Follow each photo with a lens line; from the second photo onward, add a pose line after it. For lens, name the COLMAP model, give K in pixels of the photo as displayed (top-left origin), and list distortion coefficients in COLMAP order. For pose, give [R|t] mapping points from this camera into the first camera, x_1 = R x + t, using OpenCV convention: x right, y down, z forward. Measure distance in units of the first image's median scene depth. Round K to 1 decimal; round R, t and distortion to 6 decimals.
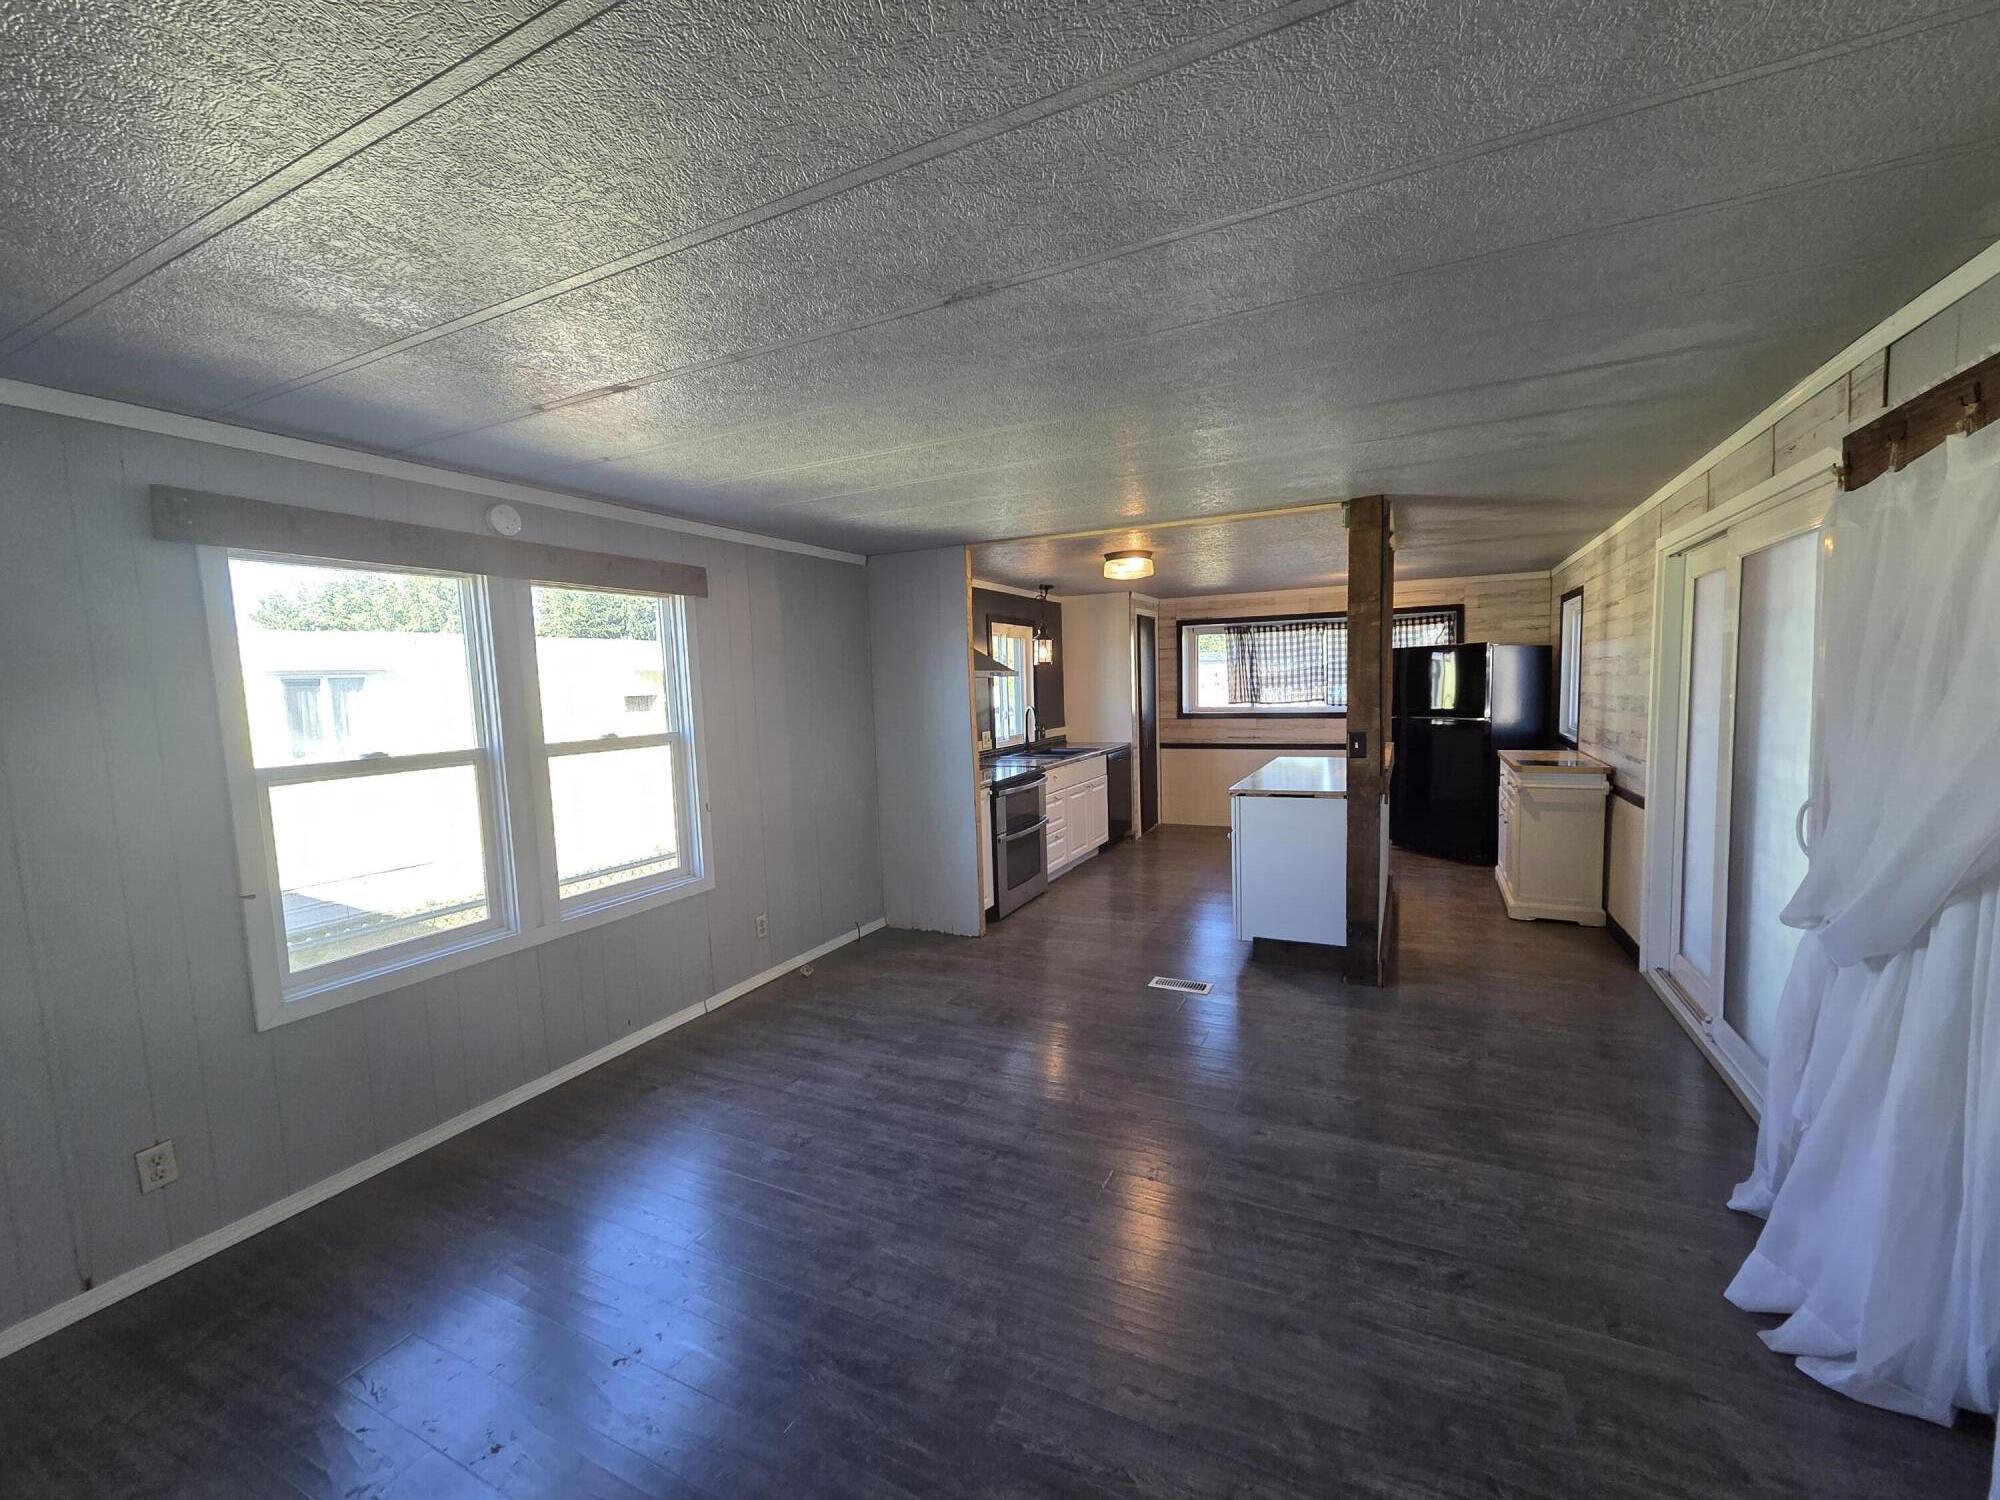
lens RADIAL K [[812.6, 0, 1009.4], [0, 812.6, 752.0], [0, 0, 1]] dist [0.003173, 0.000807]
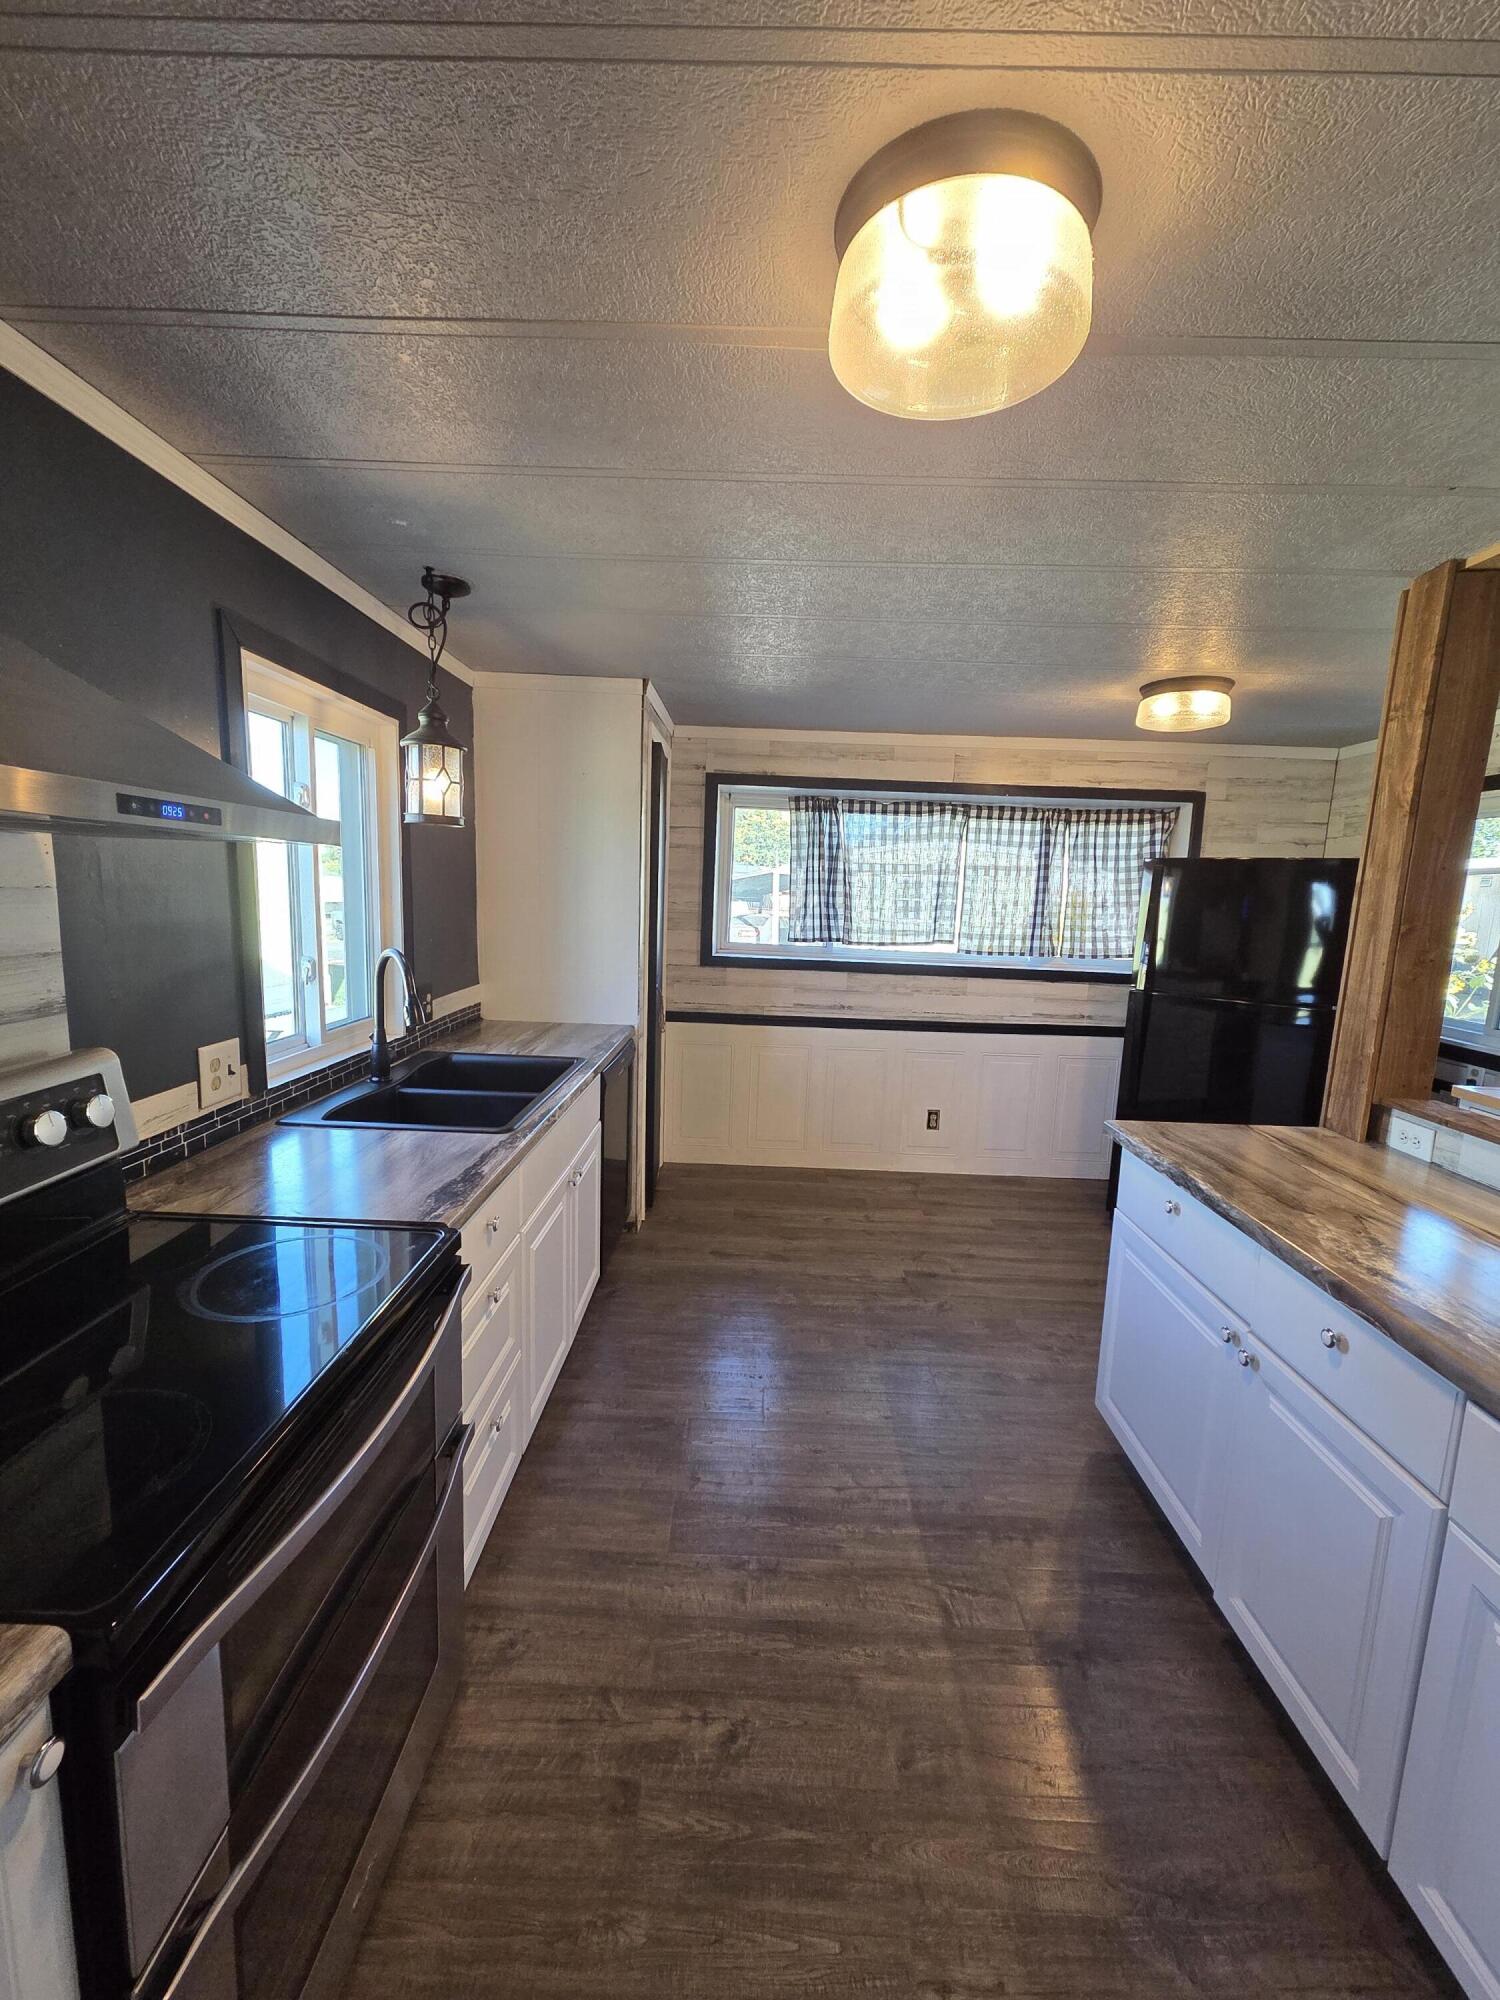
lens RADIAL K [[812.6, 0, 754.8], [0, 812.6, 1007.9], [0, 0, 1]] dist [0.003173, 0.000807]
pose [[0.897126, -0.001066, 0.441774, 0.010051], [-0.024913, 0.998284, 0.053001, -0.045615], [-0.441072, -0.058554, 0.895560, 0.555029]]
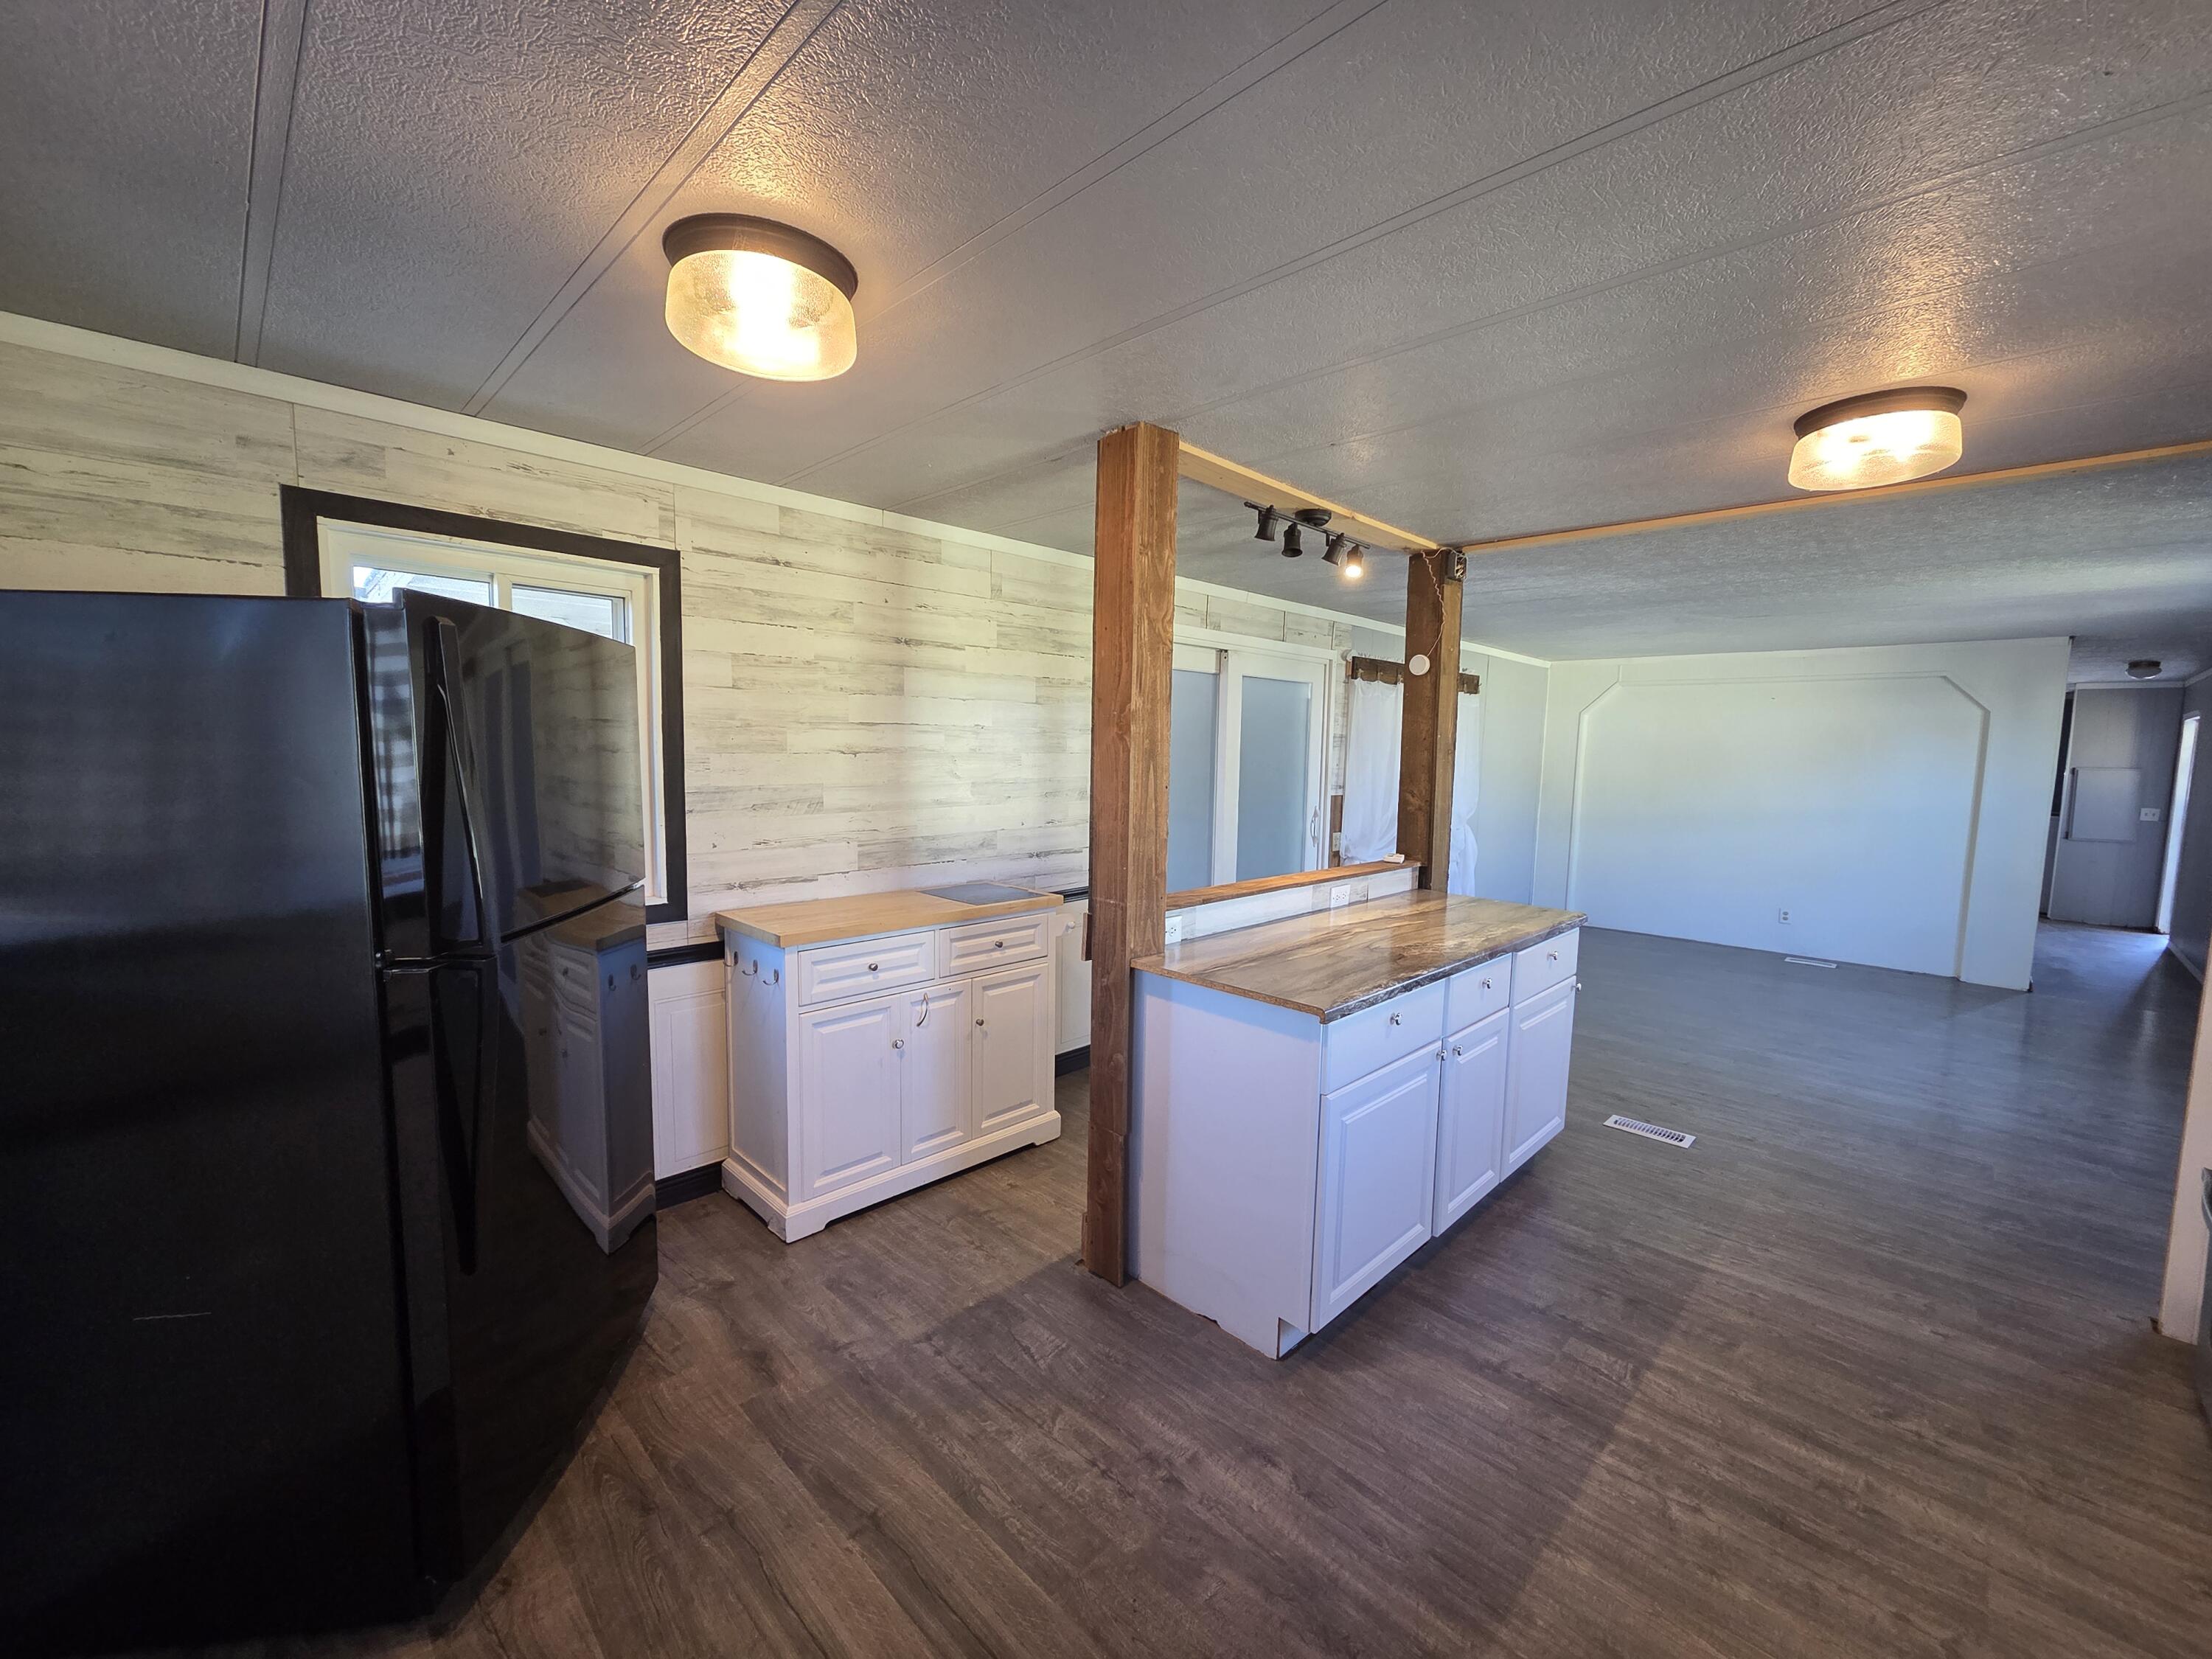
lens RADIAL K [[898.7, 0, 1115.1], [0, 898.7, 832.1], [0, 0, 1]] dist [0.003173, 0.000807]
pose [[-0.951470, -0.011847, 0.307513, 0.226133], [0.042420, 0.984671, 0.169188, -0.089953], [-0.304804, 0.174022, -0.936382, 1.005464]]
